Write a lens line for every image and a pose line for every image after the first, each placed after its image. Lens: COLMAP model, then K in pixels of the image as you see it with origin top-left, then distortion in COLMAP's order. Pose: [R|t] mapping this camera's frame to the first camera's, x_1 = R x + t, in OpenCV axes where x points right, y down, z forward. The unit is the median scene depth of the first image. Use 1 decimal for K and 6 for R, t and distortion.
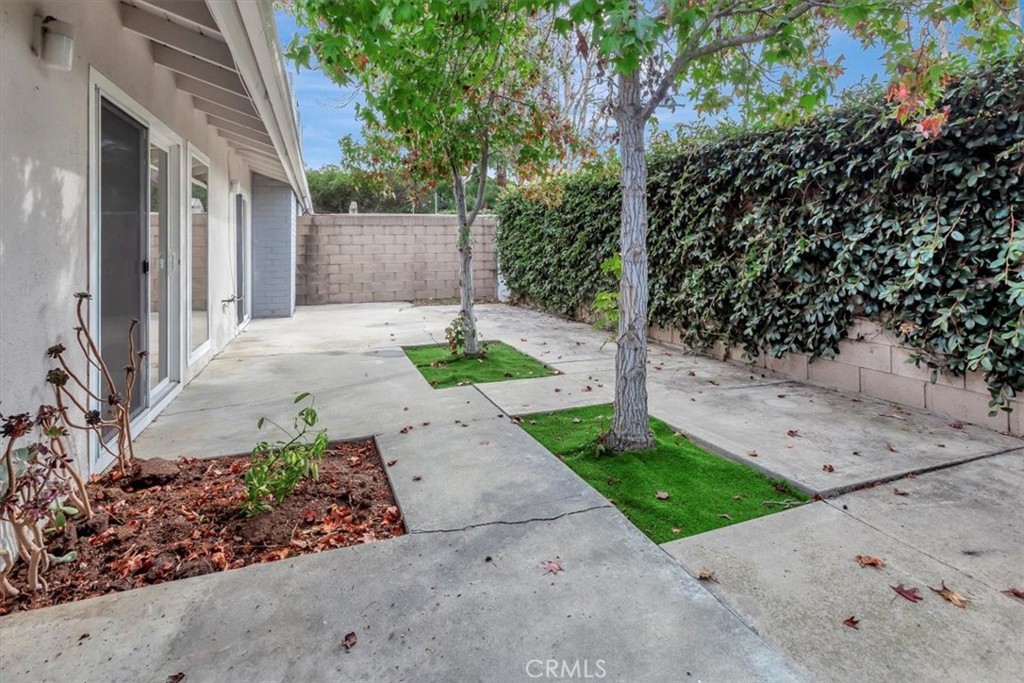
lens RADIAL K [[509.5, 0, 512.0], [0, 509.5, 341.5], [0, 0, 1]] dist [-0.000378, -0.000205]
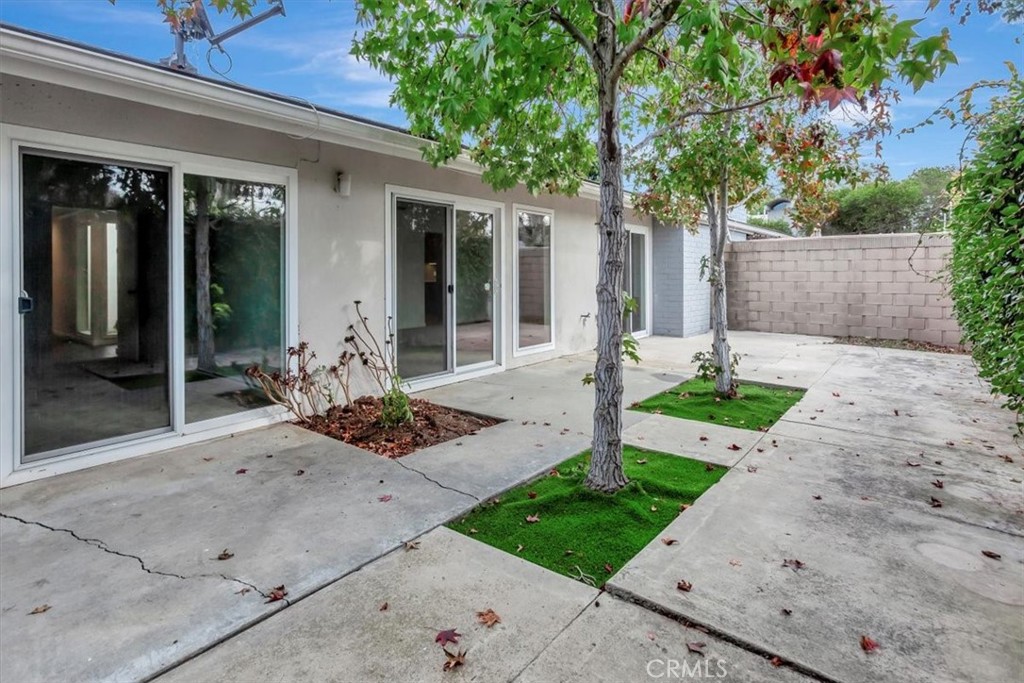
lens RADIAL K [[498.8, 0, 512.4], [0, 498.8, 404.7], [0, 0, 1]] dist [-0.003863, -0.000320]
pose [[0.516283, 0.227295, -0.825705, 0.282233], [-0.158118, 0.972861, 0.168937, -0.028027], [0.841695, 0.043340, 0.538211, 0.098082]]
